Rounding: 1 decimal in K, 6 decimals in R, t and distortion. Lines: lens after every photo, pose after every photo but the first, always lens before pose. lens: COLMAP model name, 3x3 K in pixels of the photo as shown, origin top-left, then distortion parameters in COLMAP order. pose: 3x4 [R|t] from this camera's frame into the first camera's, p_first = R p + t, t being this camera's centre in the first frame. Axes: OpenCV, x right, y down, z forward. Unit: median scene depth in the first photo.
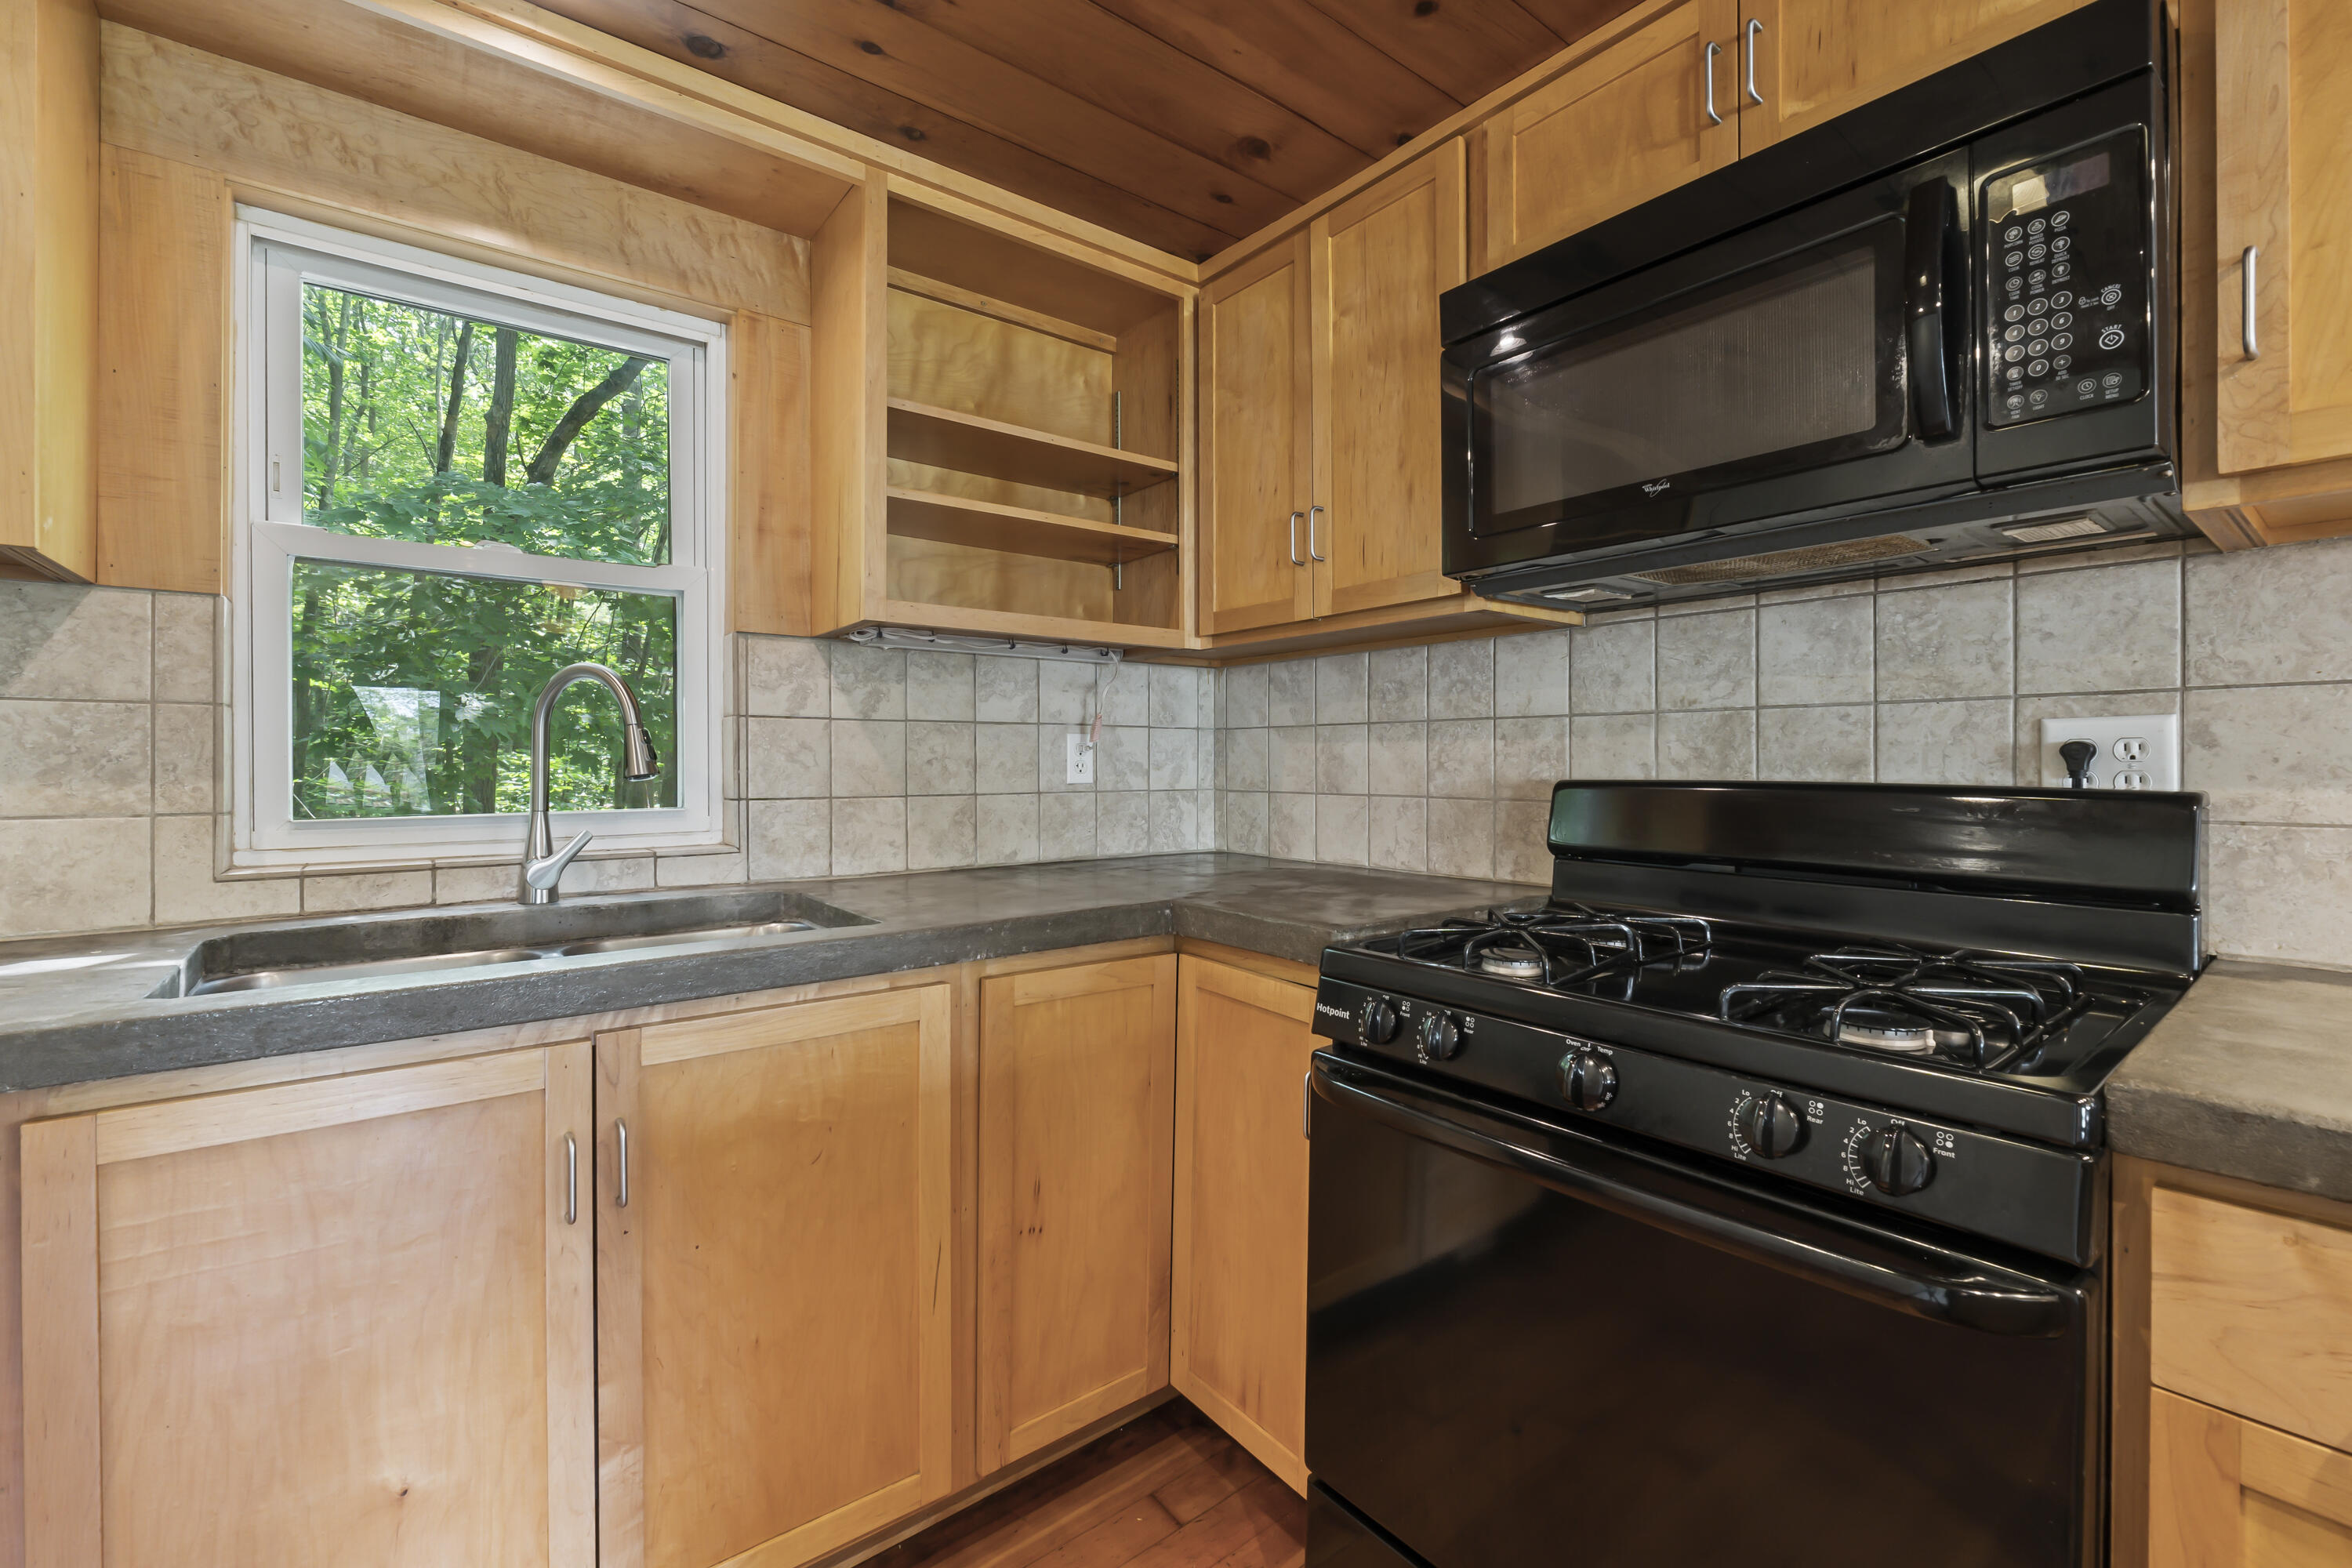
lens RADIAL K [[989.6, 0, 1176.6], [0, 989.6, 763.7], [0, 0, 1]] dist [-0.006904, 0.000454]
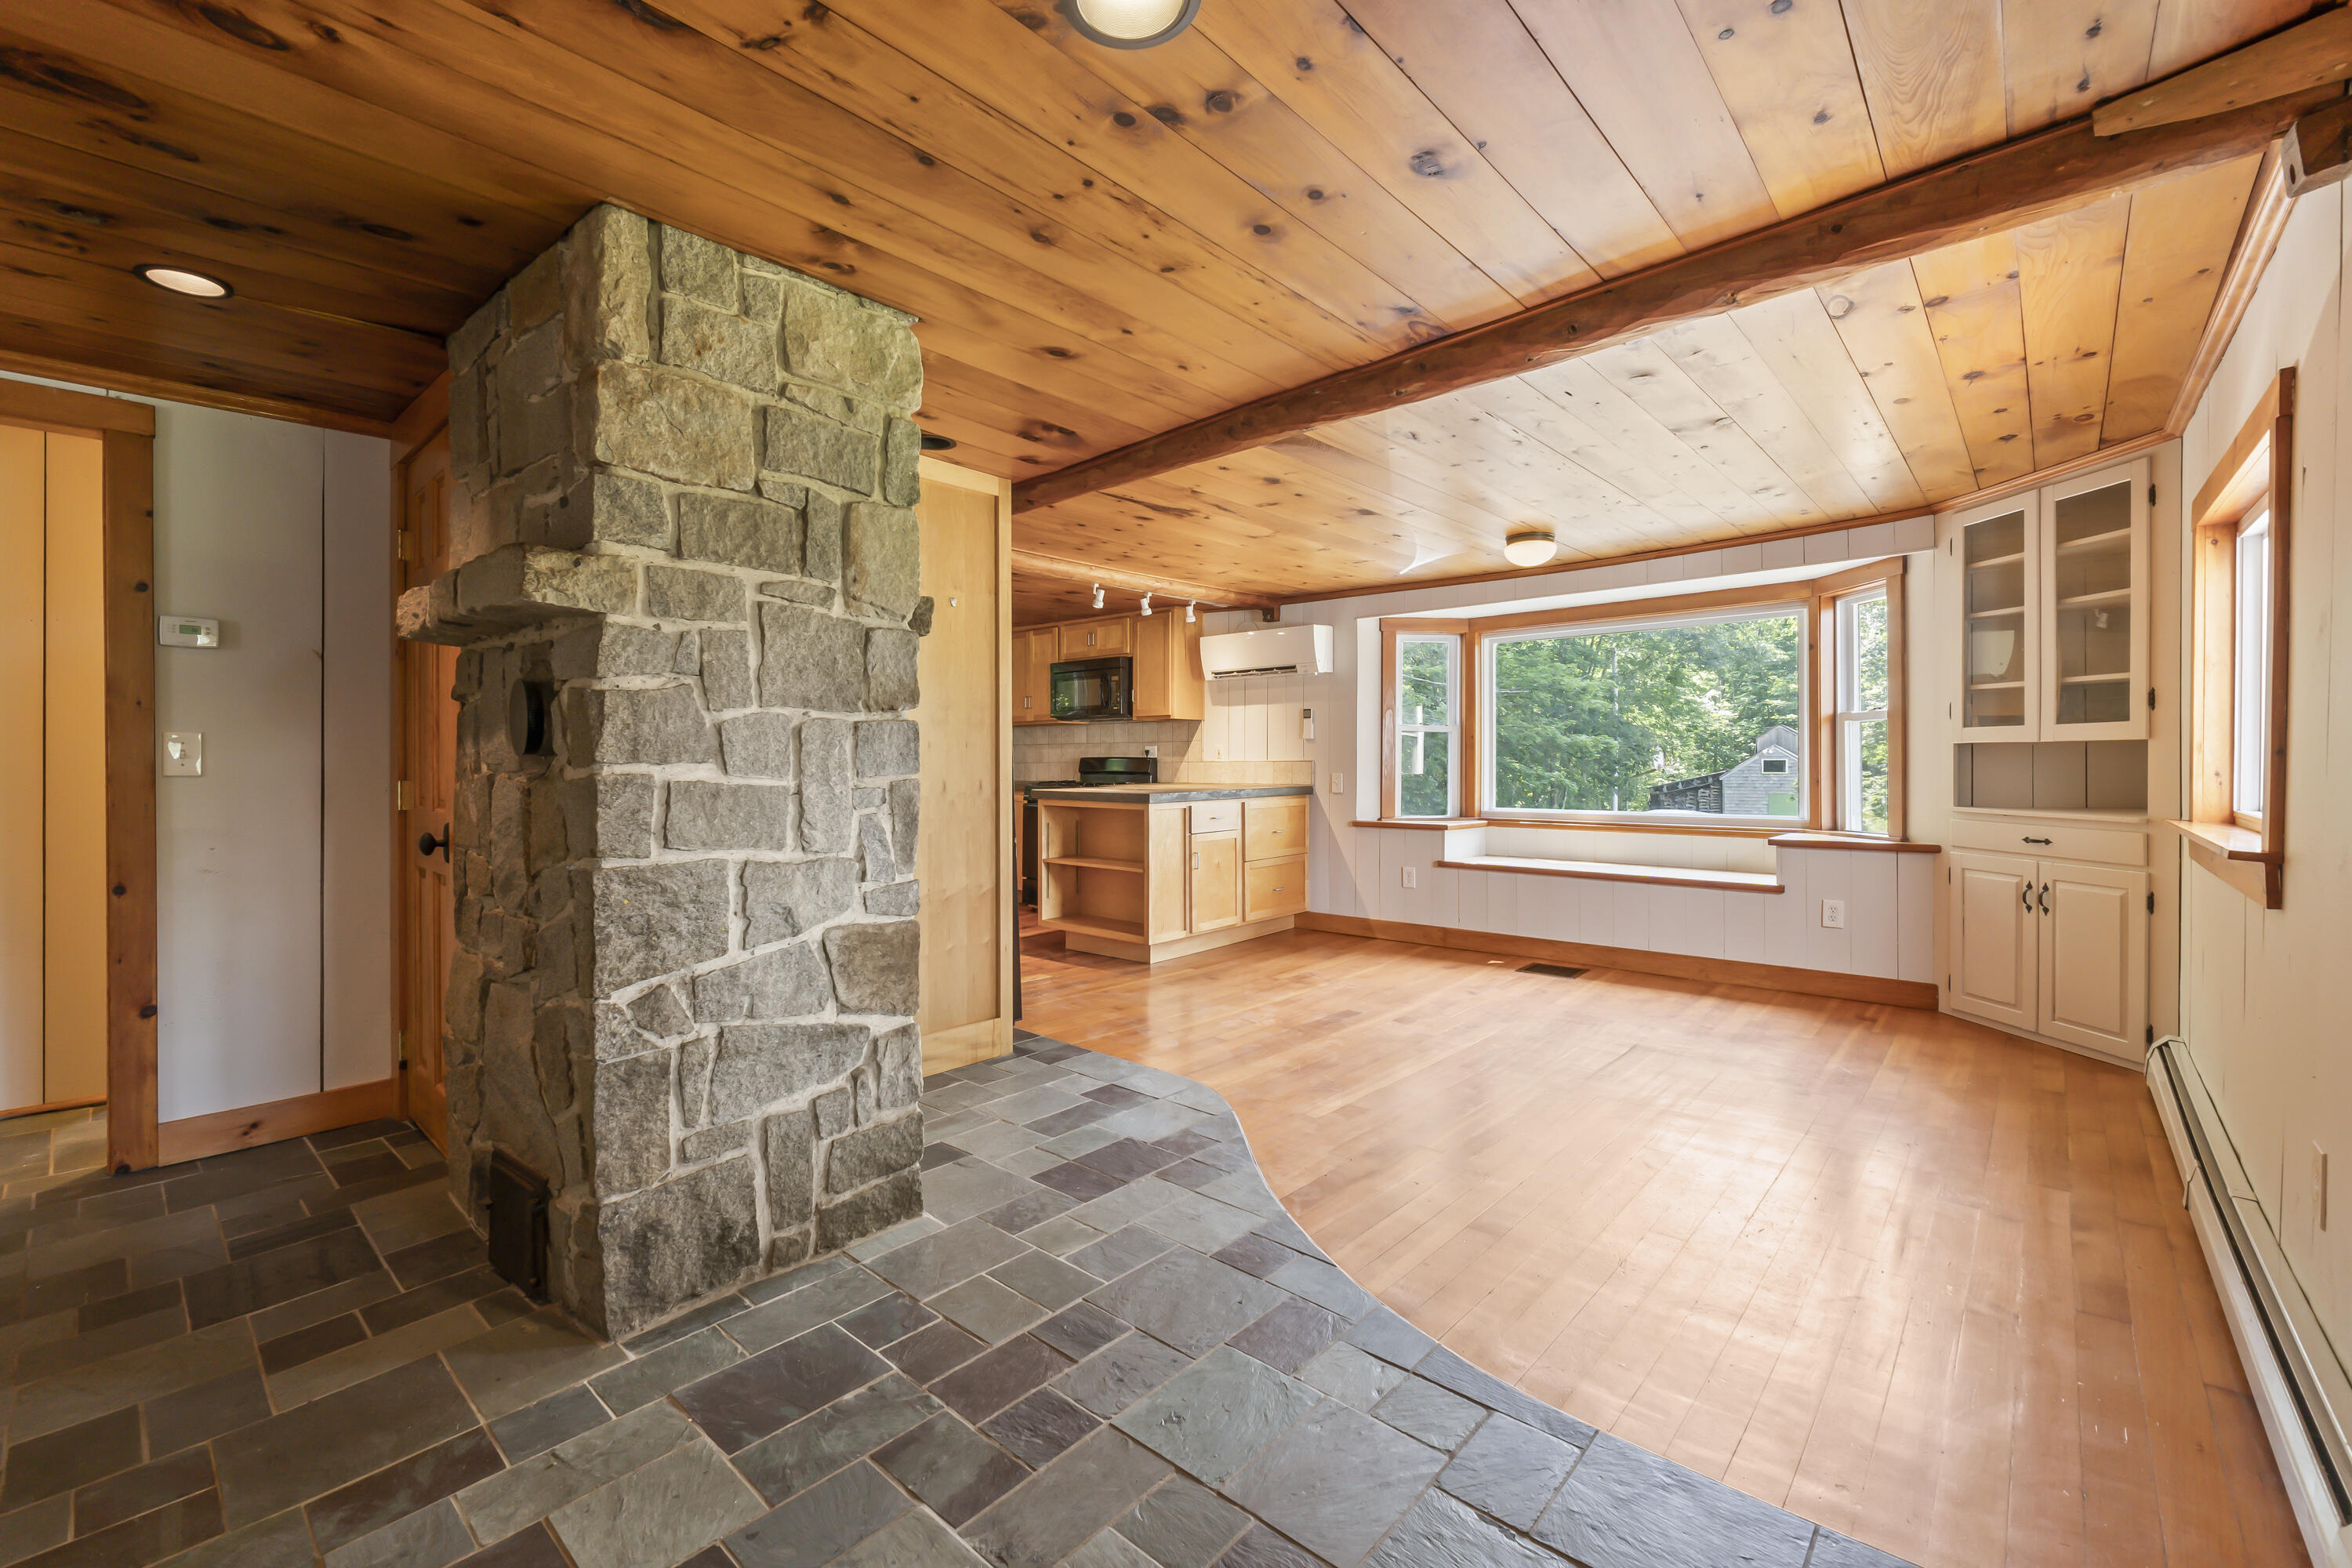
lens RADIAL K [[989.6, 0, 1176.0], [0, 989.6, 770.7], [0, 0, 1]] dist [-0.006904, 0.000454]
pose [[0.984618, -0.005920, 0.174621, 0.008979], [0.003884, 0.999920, 0.012001, 0.022303], [-0.174678, -0.011138, 0.984563, -3.602514]]
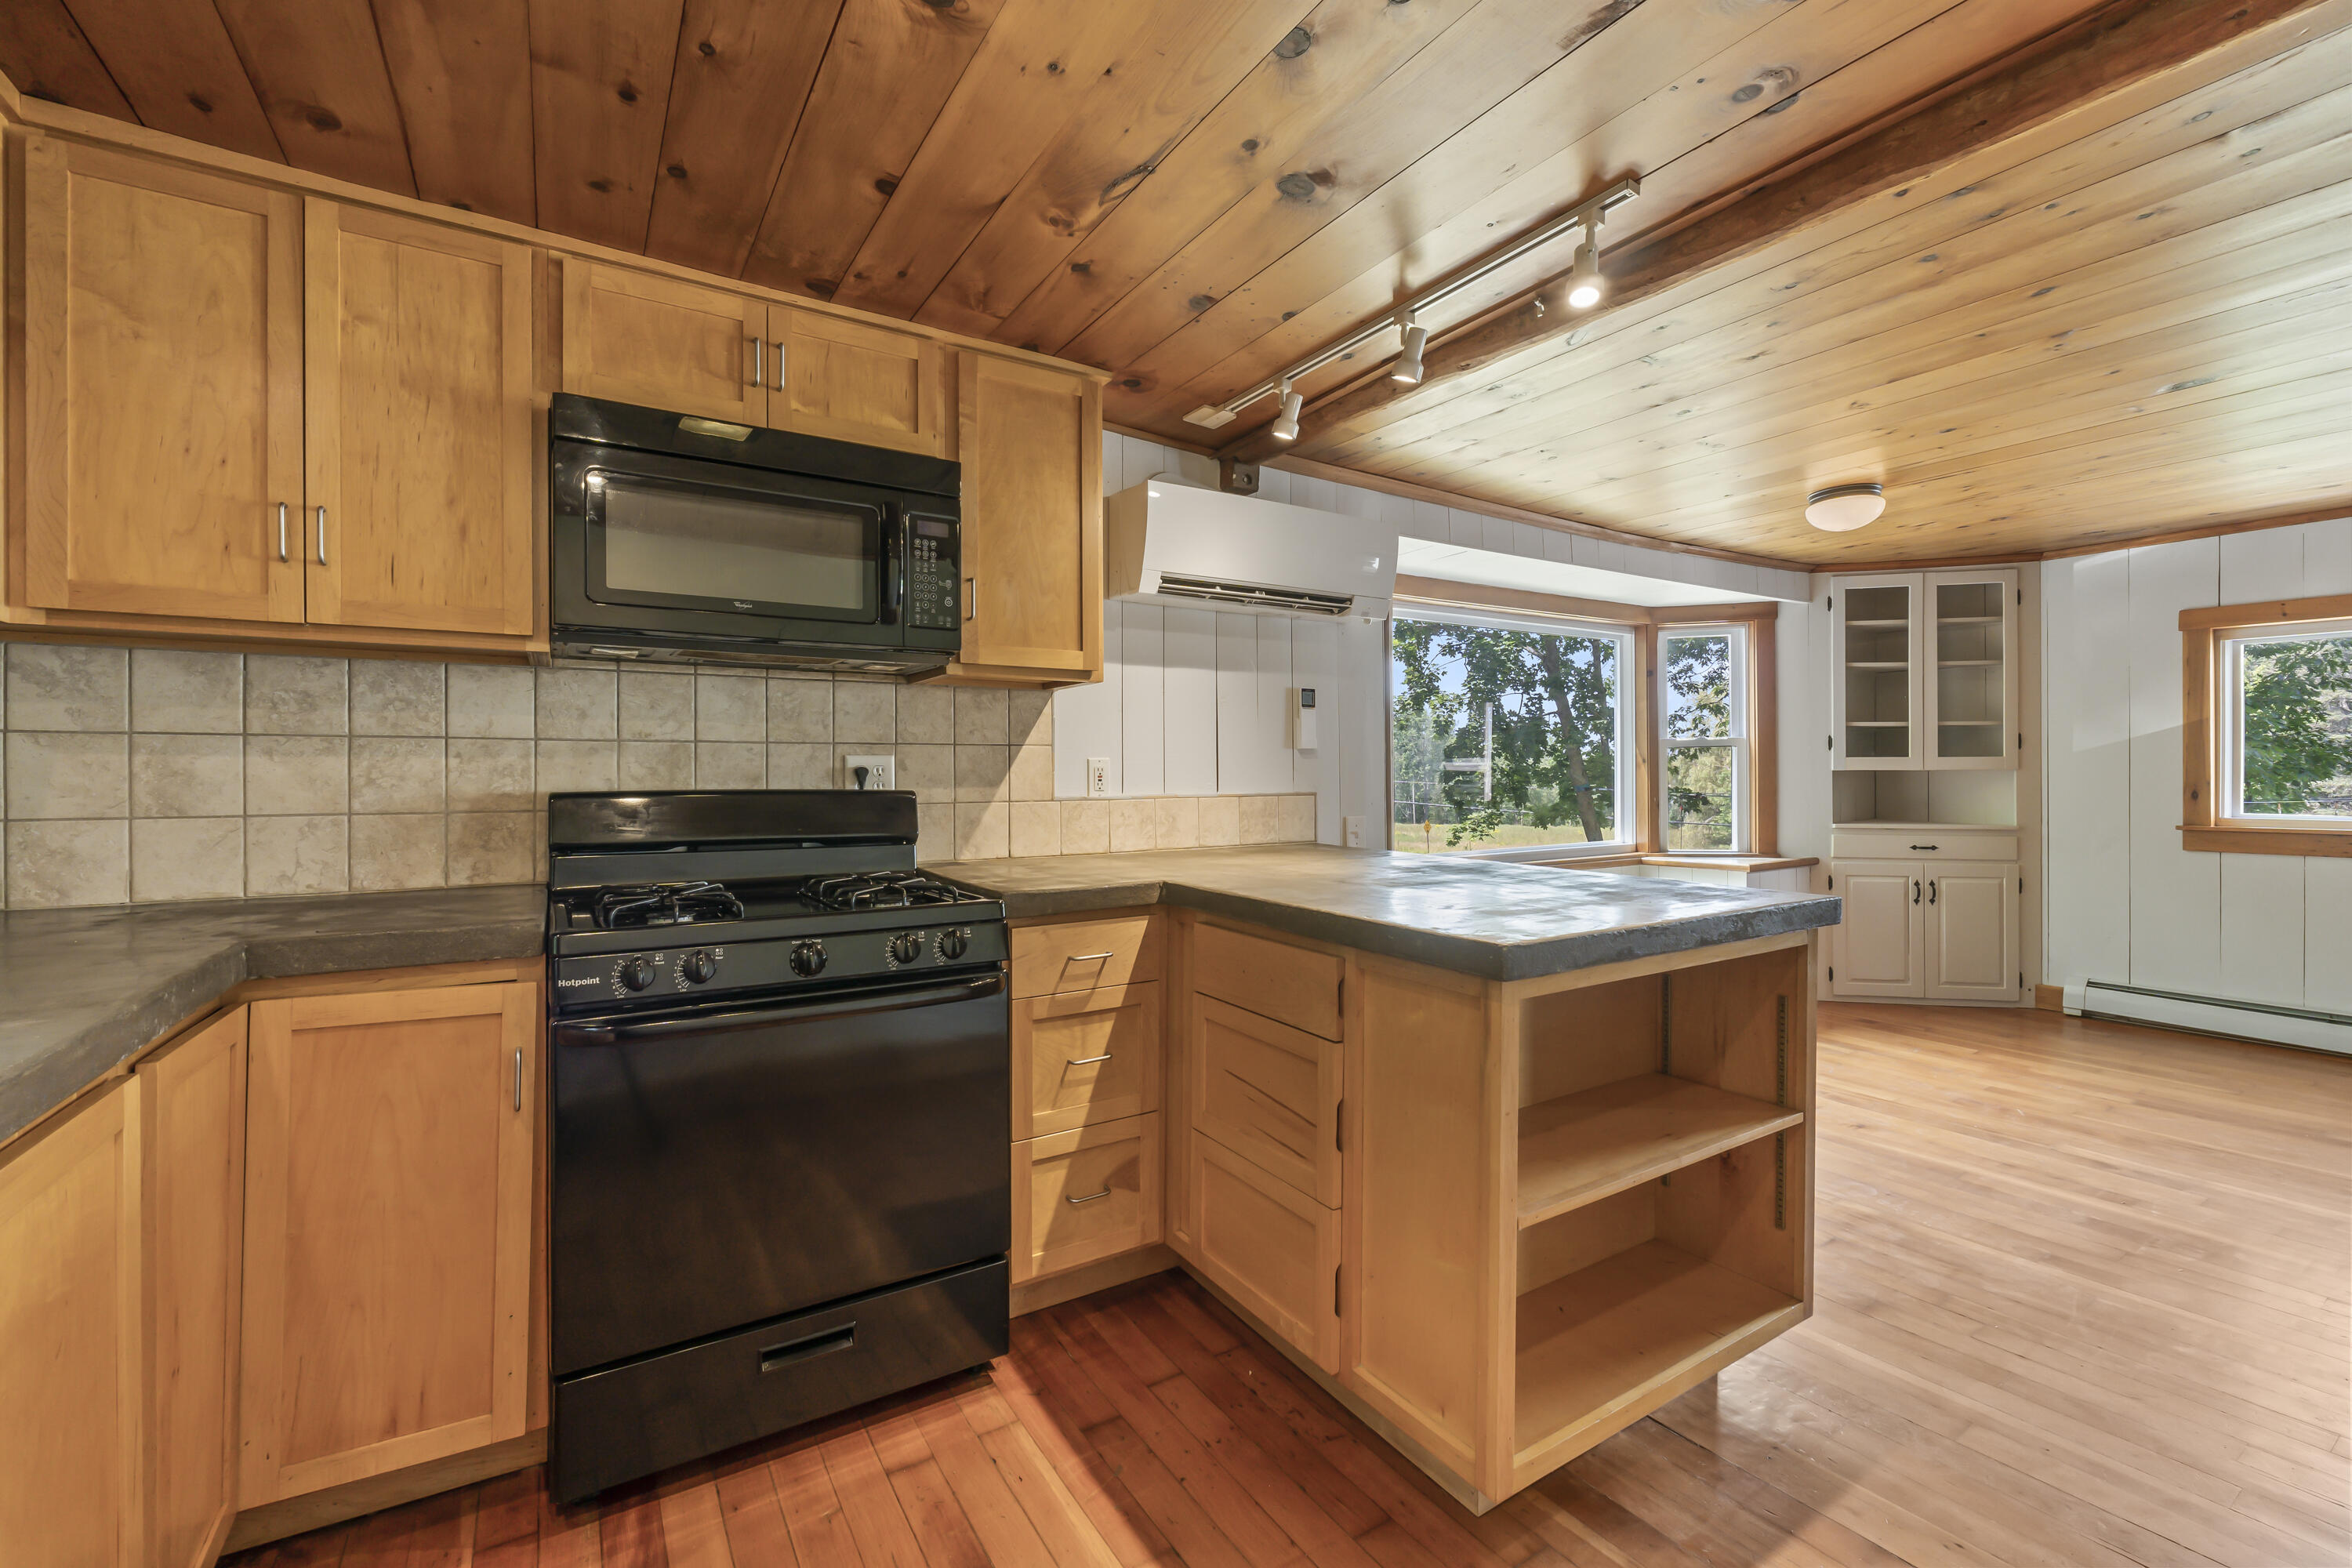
lens RADIAL K [[989.6, 0, 1180.7], [0, 989.6, 772.3], [0, 0, 1]] dist [-0.006904, 0.000454]
pose [[0.099296, 0.001582, 0.995057, -0.739680], [0.002702, 0.999995, -0.001859, -0.004236], [-0.995054, 0.002873, 0.099291, 0.100586]]
